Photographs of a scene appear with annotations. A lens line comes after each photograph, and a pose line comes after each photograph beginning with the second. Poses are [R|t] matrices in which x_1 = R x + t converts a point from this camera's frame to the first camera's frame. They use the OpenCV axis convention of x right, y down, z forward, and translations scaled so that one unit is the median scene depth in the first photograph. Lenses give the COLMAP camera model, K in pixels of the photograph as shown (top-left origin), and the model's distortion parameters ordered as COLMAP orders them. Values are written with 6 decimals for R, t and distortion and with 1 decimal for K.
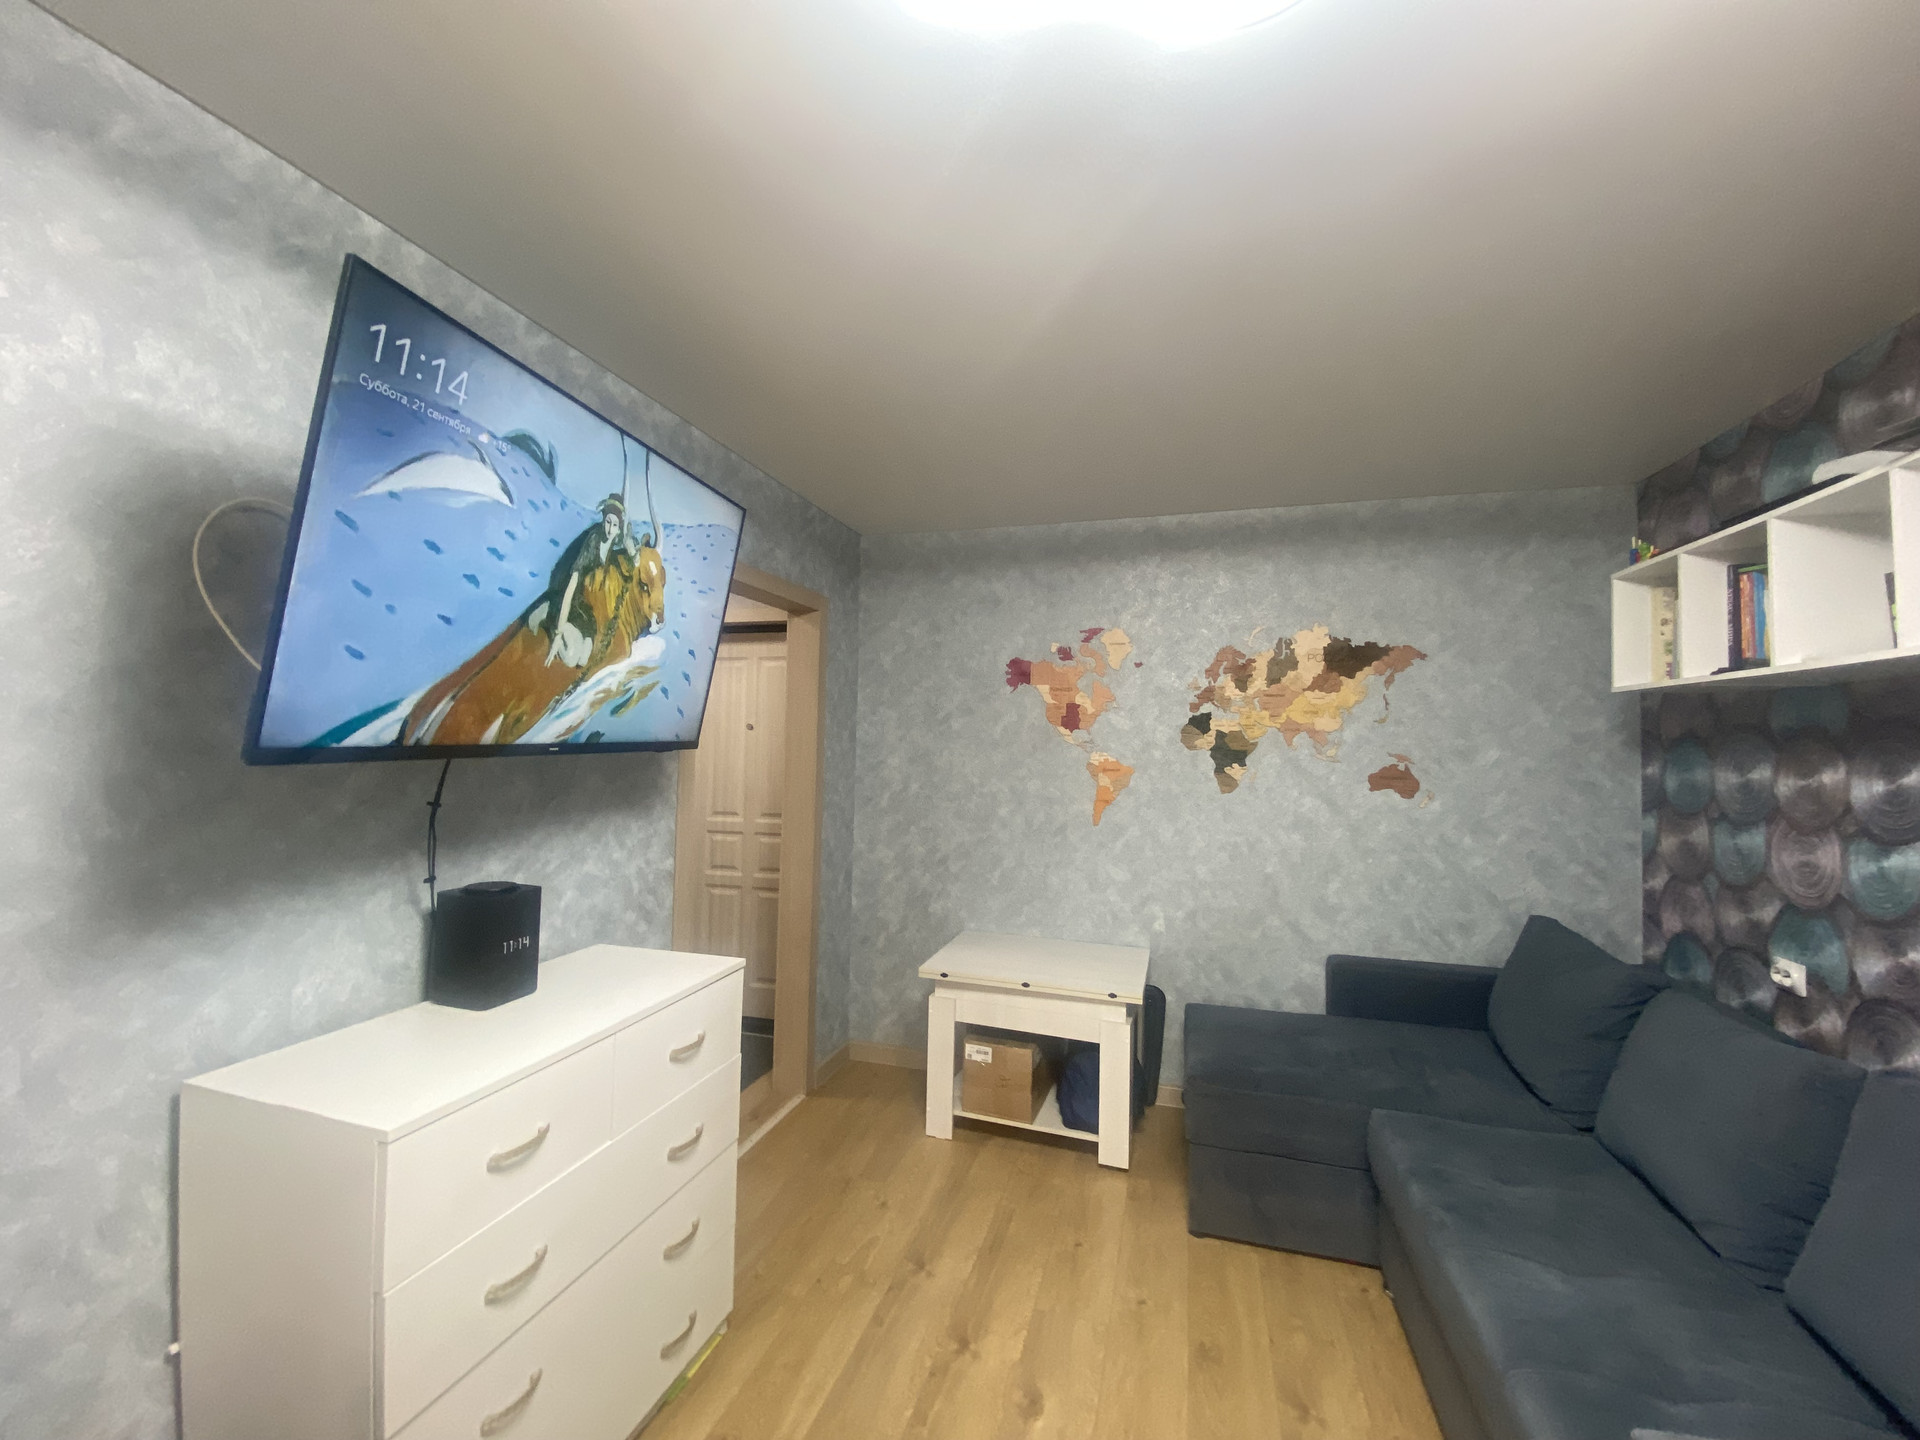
lens RADIAL K [[776.2, 0, 960.0], [0, 776.2, 720.0], [0, 0, 1]] dist [0.029257, -0.024163]
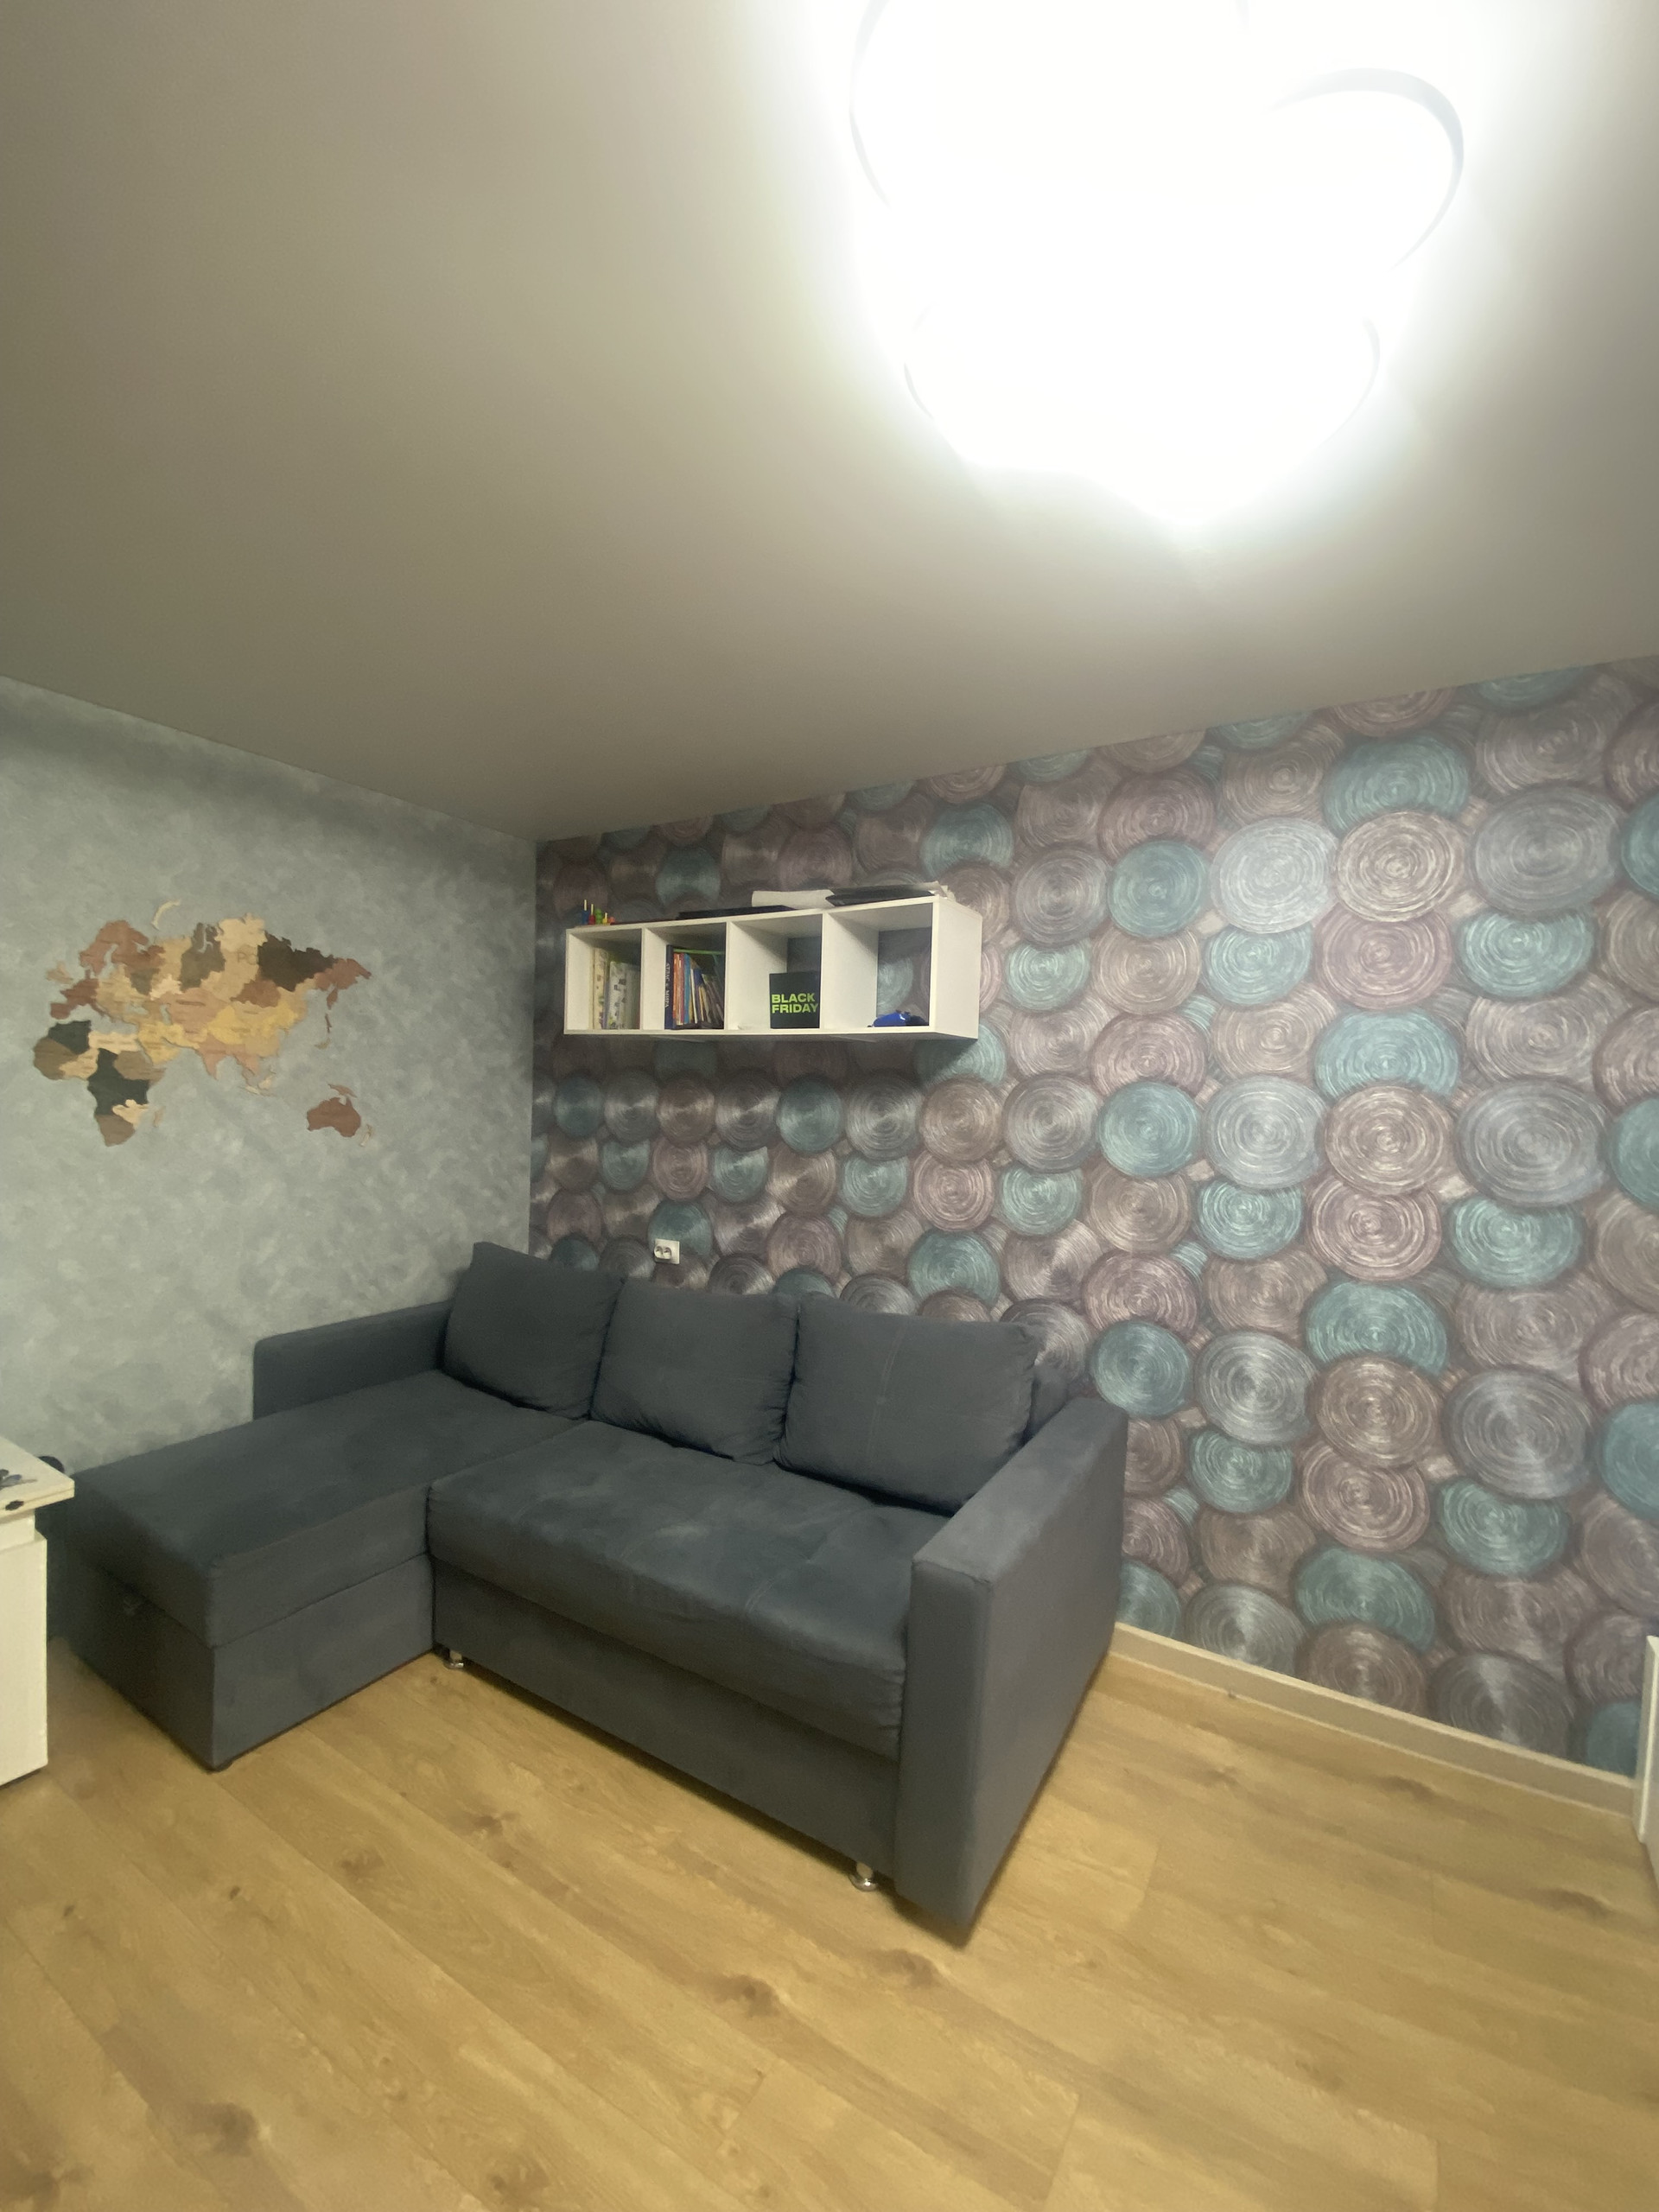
lens RADIAL K [[894.2, 0, 839.1], [0, 894.2, 1099.6], [0, 0, 1]] dist [0.029257, -0.024163]
pose [[0.245767, -0.019025, 0.969142, -0.265372], [-0.056256, 0.997842, 0.033855, -0.005076], [-0.967695, -0.062840, 0.244167, 0.233557]]
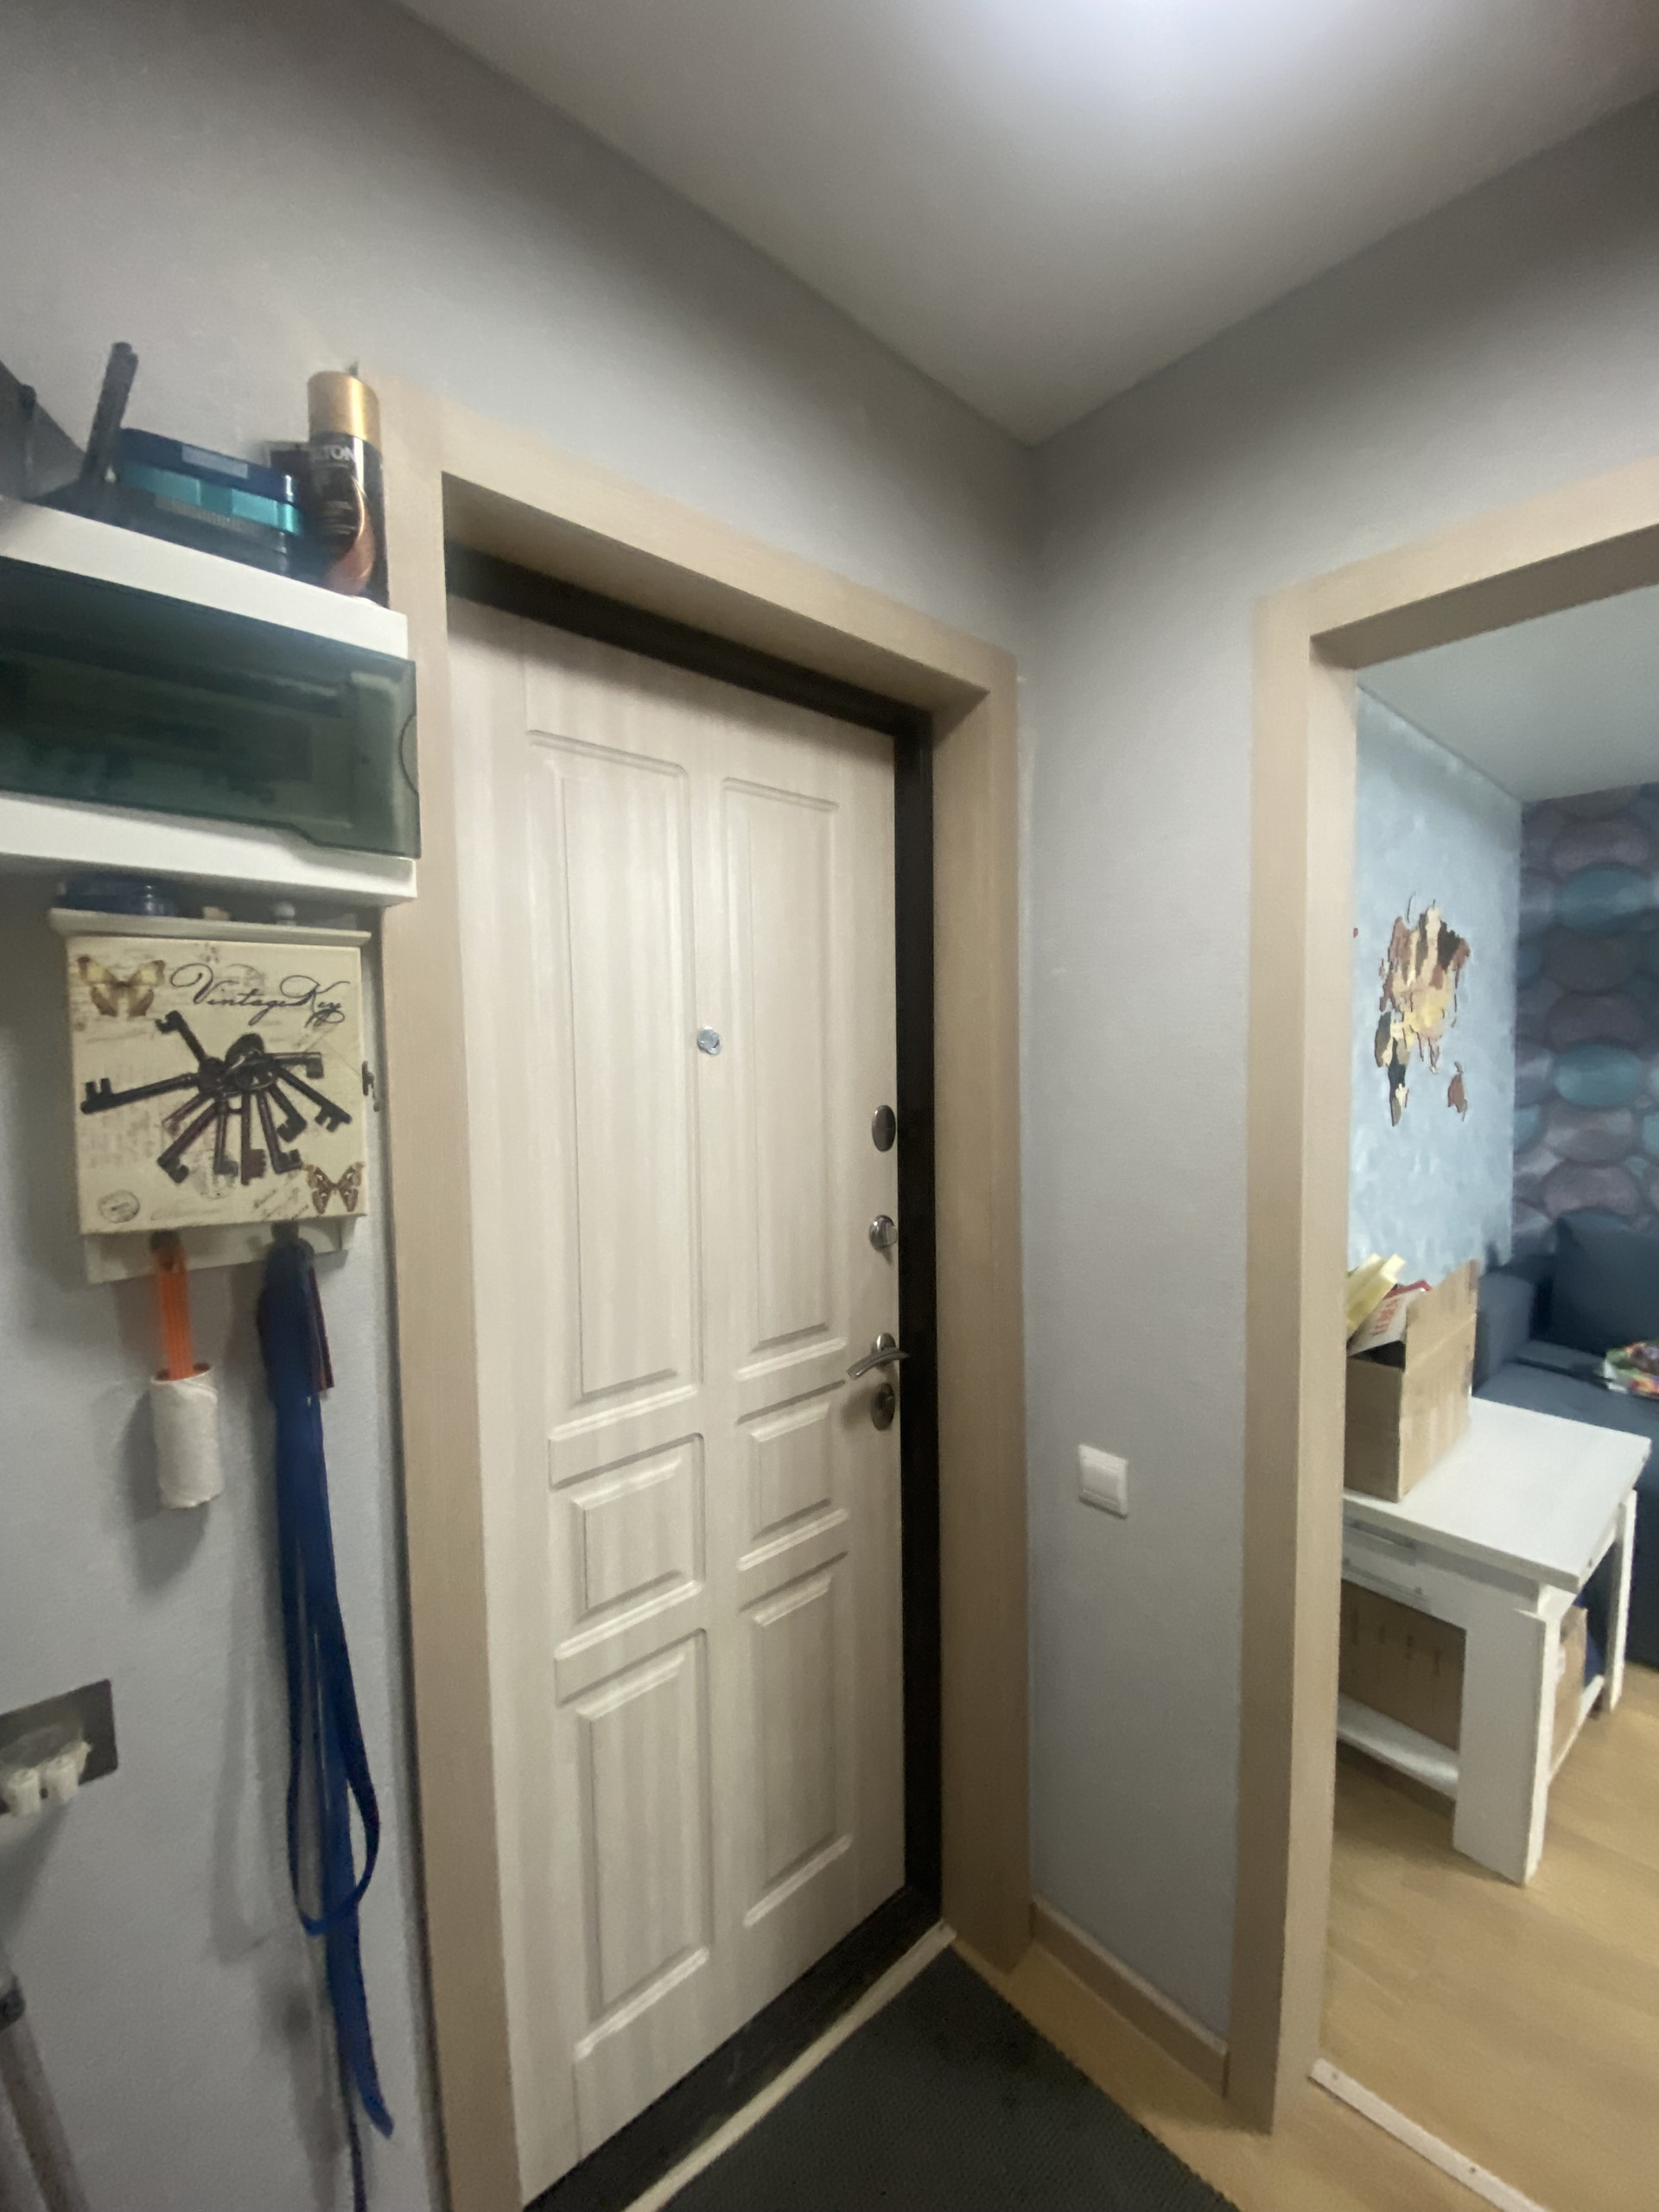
lens RADIAL K [[894.2, 0, 839.1], [0, 894.2, 1099.6], [0, 0, 1]] dist [0.029257, -0.024163]
pose [[0.541644, -0.072776, 0.837452, -0.658272], [-0.011942, 0.995479, 0.094233, -0.000590], [-0.840523, -0.061042, 0.538325, 1.043501]]
